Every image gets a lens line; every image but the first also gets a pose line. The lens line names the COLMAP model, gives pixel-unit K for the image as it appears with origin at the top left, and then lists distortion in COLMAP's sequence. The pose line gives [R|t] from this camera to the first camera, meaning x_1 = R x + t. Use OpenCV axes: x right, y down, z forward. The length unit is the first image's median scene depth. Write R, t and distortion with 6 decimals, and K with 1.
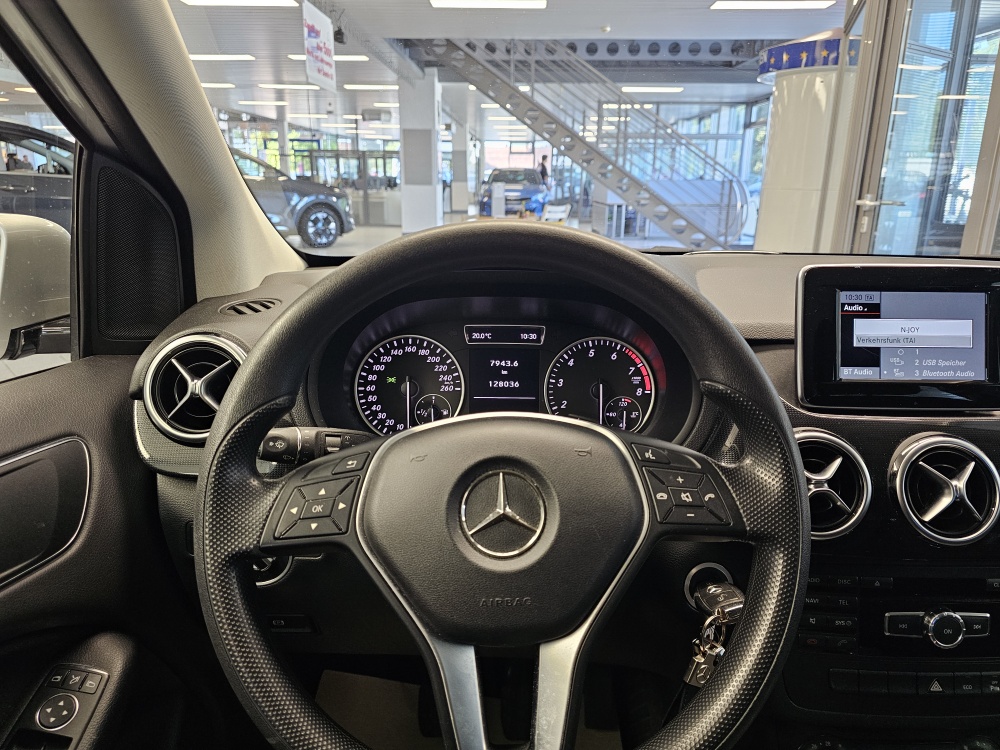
lens RADIAL K [[683.4, 0, 504.2], [0, 683.4, 373.0], [0, 0, 1]] dist [0.053642, -0.054820]
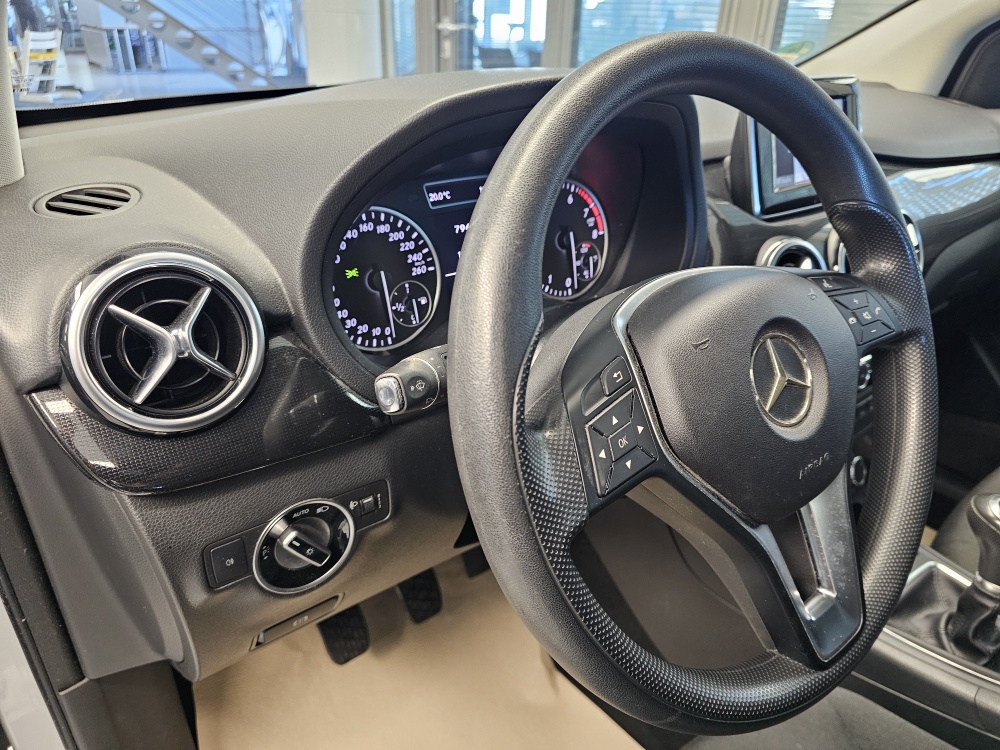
lens RADIAL K [[683.4, 0, 505.6], [0, 683.4, 374.4], [0, 0, 1]] dist [0.053642, -0.054820]
pose [[0.795547, -0.276712, 0.539014, -0.465145], [0.150694, 0.952030, 0.266327, -0.058867], [-0.586853, -0.130649, 0.799084, 0.291336]]
